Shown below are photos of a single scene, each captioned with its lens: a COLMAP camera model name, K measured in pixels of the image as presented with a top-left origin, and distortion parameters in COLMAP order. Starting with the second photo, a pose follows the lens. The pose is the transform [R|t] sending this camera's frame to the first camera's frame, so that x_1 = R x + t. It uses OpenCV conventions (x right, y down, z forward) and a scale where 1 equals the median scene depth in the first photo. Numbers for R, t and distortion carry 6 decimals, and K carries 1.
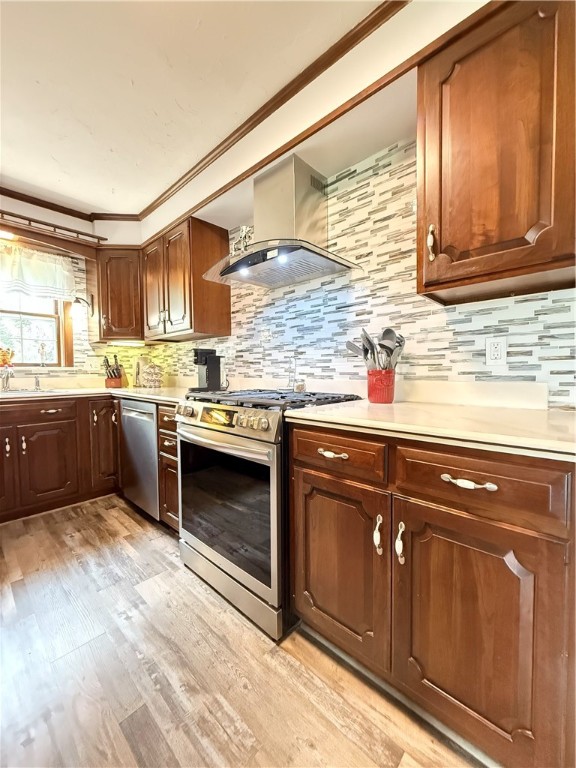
lens RADIAL K [[306.2, 0, 288.0], [0, 306.2, 384.0], [0, 0, 1]] dist [-0.001304, -0.000009]
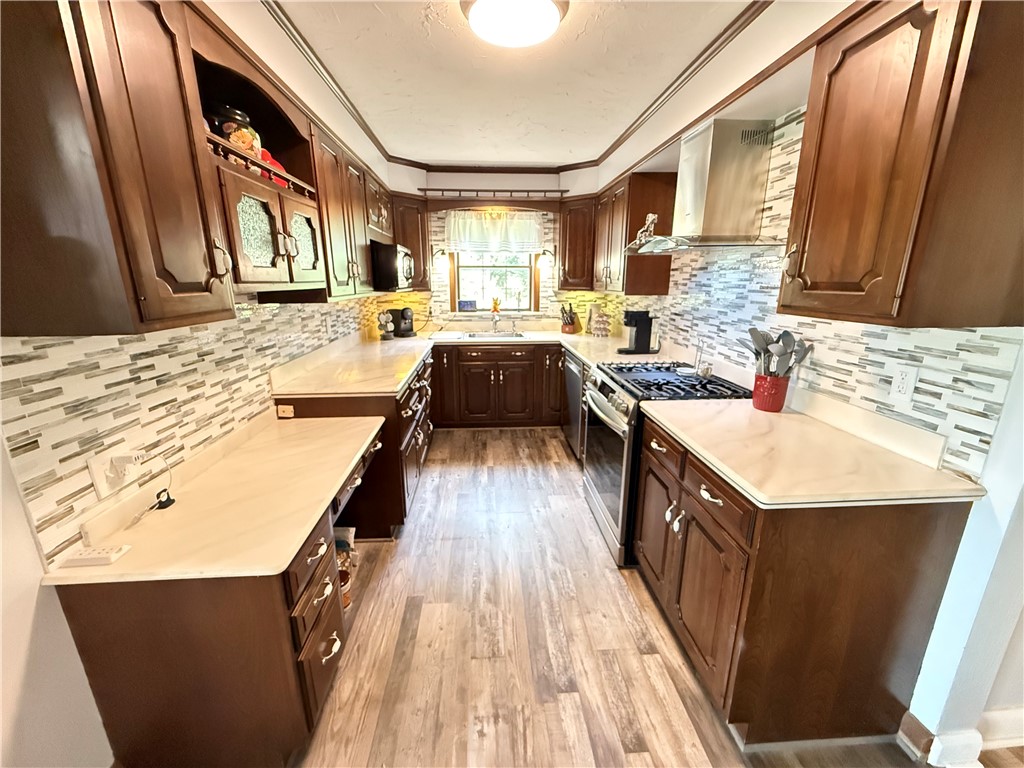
lens RADIAL K [[408.2, 0, 511.1], [0, 408.2, 384.6], [0, 0, 1]] dist [-0.001304, -0.000009]
pose [[0.729545, 0.178349, -0.660269, 0.341906], [-0.032106, 0.973267, 0.227420, -0.167602], [0.683179, -0.144714, 0.715769, -0.249892]]
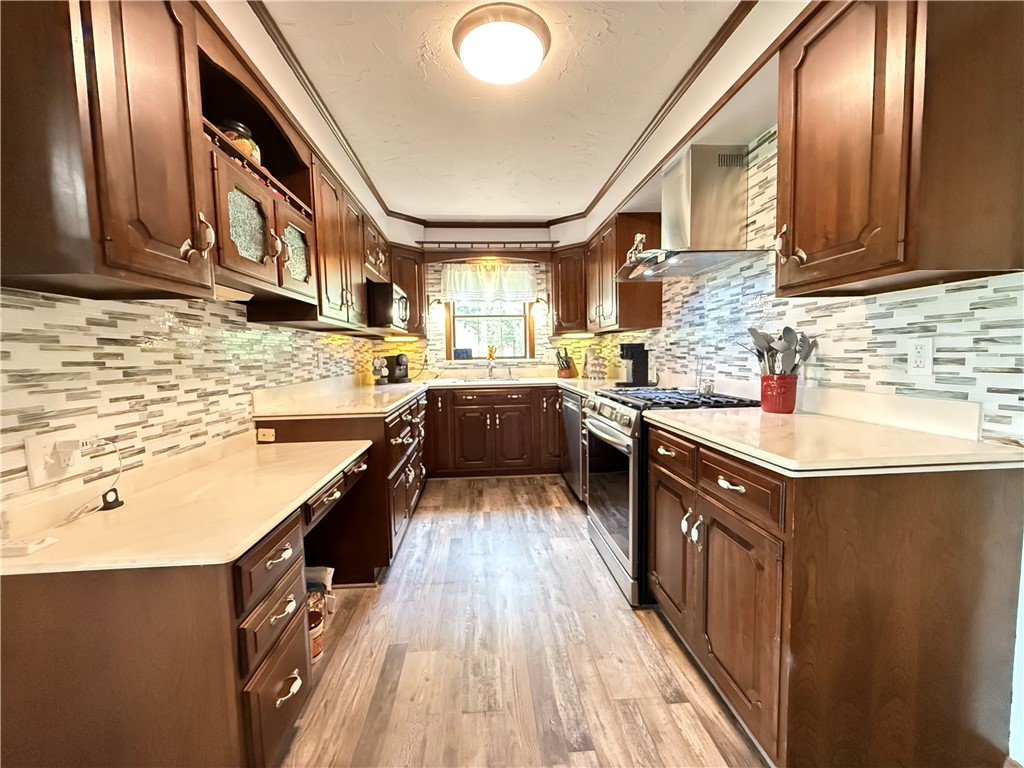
lens RADIAL K [[408.2, 0, 511.1], [0, 408.2, 384.6], [0, 0, 1]] dist [-0.001304, -0.000009]
pose [[0.735022, 0.042409, -0.676716, 0.334133], [-0.012968, 0.998739, 0.048504, -0.039952], [0.677920, -0.026876, 0.734645, -0.227367]]
